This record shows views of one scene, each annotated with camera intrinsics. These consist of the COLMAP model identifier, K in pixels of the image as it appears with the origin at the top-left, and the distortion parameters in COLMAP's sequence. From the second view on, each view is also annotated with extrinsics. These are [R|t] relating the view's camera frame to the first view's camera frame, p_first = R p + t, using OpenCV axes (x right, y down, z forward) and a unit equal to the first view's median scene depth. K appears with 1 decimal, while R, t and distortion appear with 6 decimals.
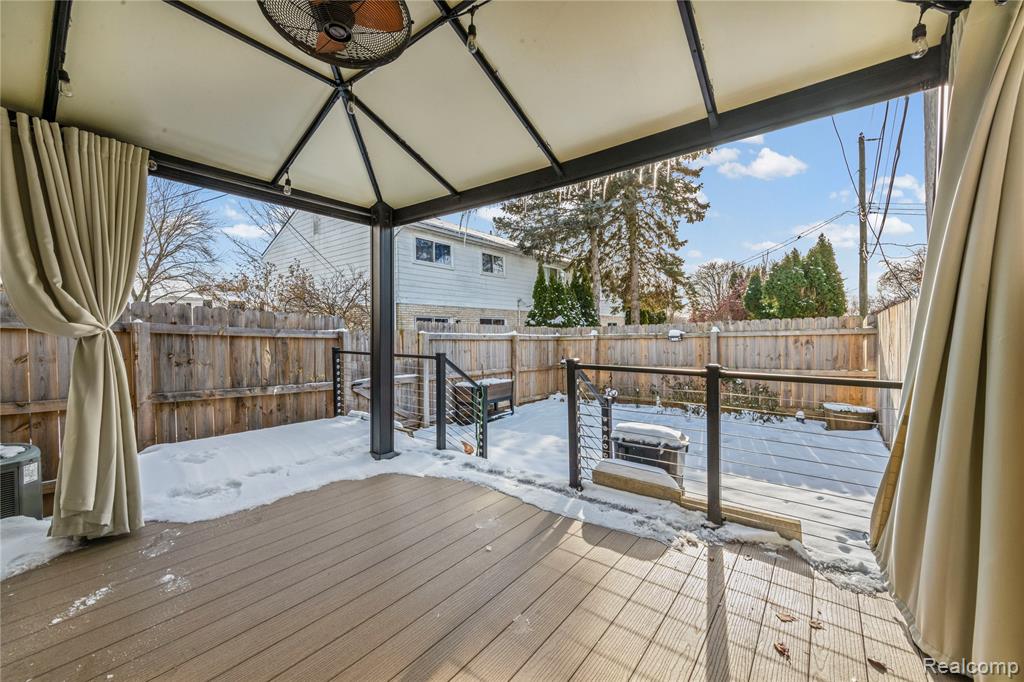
lens RADIAL K [[410.9, 0, 512.6], [0, 410.9, 346.9], [0, 0, 1]] dist [0.007151, -0.000258]
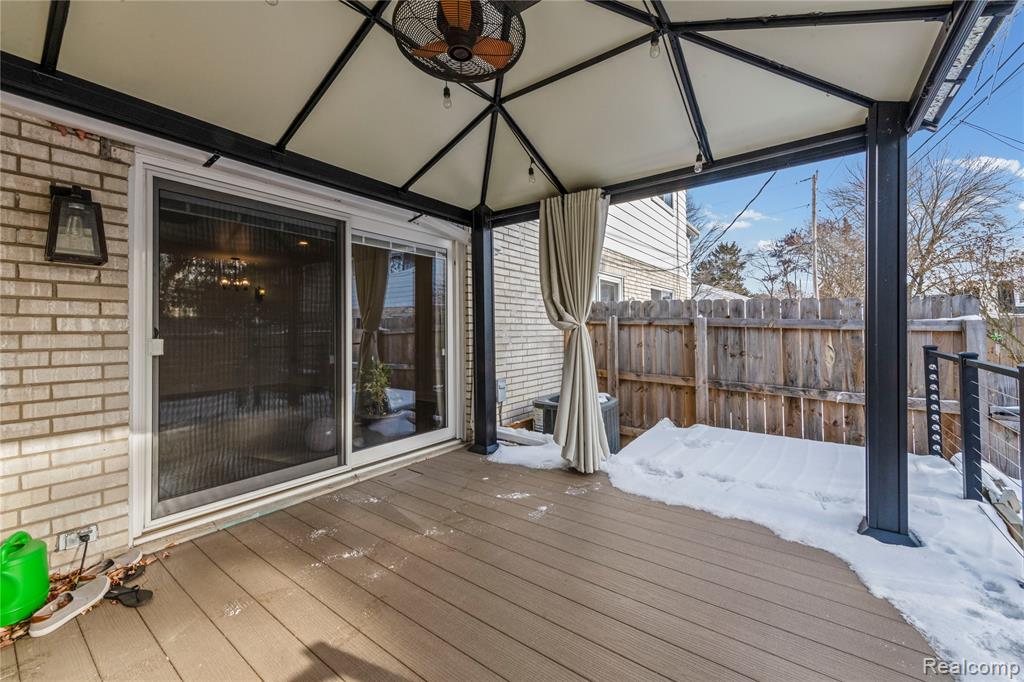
lens RADIAL K [[410.9, 0, 509.3], [0, 410.9, 330.8], [0, 0, 1]] dist [0.007151, -0.000258]
pose [[0.008109, 0.003165, -0.999962, 0.247115], [-0.021702, 0.999760, 0.002988, -0.012048], [0.999732, 0.021677, 0.008176, 0.417873]]
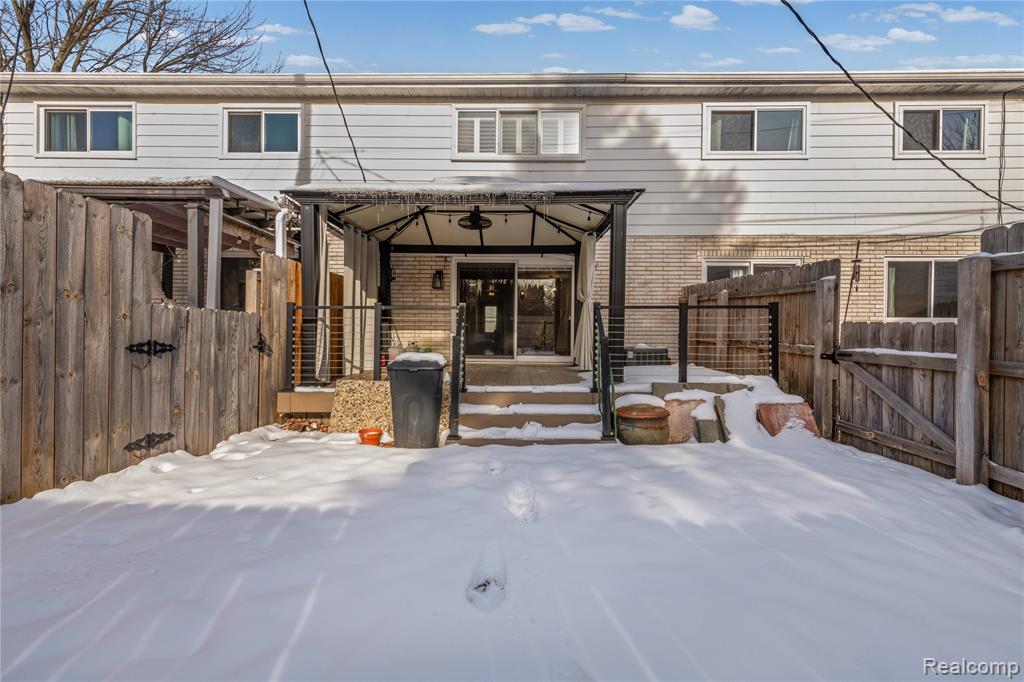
lens RADIAL K [[410.9, 0, 511.7], [0, 410.9, 338.6], [0, 0, 1]] dist [0.007151, -0.000258]
pose [[-0.795682, 0.002265, -0.605710, 0.446271], [-0.018175, 0.999453, 0.027612, 0.039089], [0.605442, 0.032979, -0.795206, 1.009137]]
